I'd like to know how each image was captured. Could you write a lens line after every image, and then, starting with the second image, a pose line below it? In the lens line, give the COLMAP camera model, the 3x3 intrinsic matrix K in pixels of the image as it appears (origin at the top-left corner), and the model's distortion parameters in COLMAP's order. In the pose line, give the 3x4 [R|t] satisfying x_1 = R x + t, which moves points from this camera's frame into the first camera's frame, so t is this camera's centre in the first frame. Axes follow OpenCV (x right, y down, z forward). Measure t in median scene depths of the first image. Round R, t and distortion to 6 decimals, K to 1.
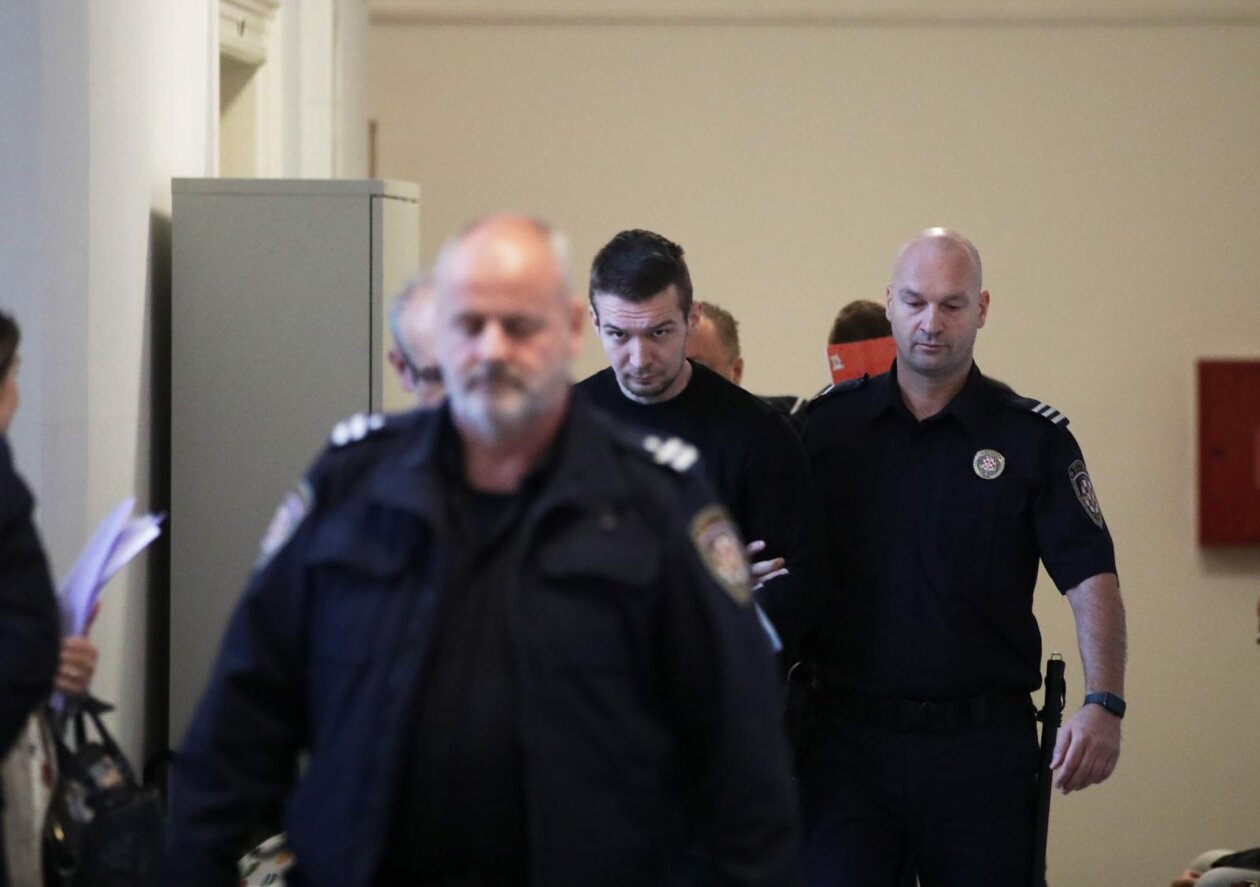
lens RADIAL K [[8481.5, 0, 489.1], [0, 8481.5, 383.2], [0, 0, 1]] dist [4.454746, 0.000000]
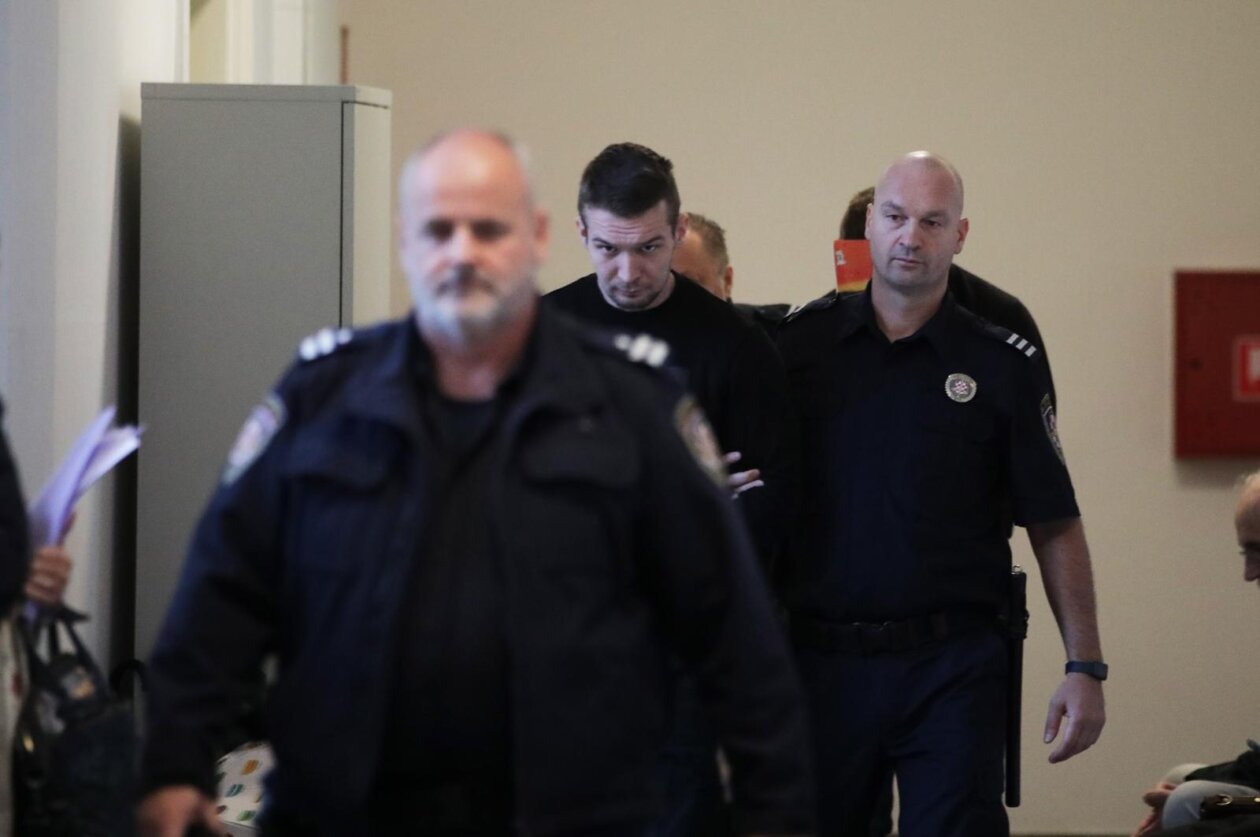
lens RADIAL K [[7101.7, 0, 584.9], [0, 7101.7, 394.8], [0, 0, 1]] dist [6.630103, 0.000000]
pose [[0.999973, 0.005419, 0.005042, 0.009315], [-0.005495, 0.999869, 0.015242, -0.001278], [-0.004959, -0.015270, 0.999871, 0.150364]]
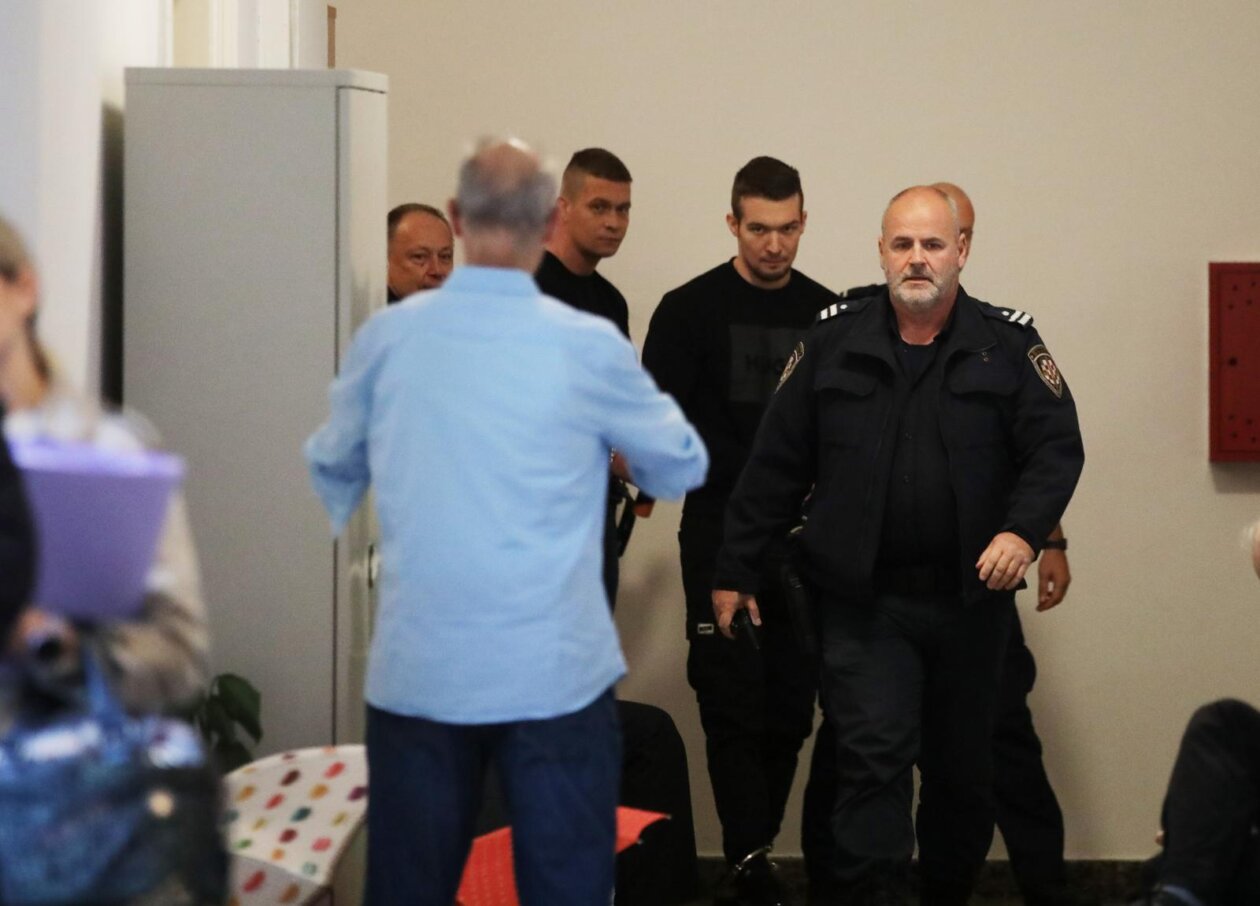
lens RADIAL K [[8481.5, 0, 630.6], [0, 8481.5, 456.1], [0, 0, 1]] dist [4.454746, 0.000000]
pose [[0.999760, 0.002393, 0.021799, -0.092946], [-0.002831, 0.999794, 0.020087, 0.001094], [-0.021746, -0.020144, 0.999561, -0.667295]]
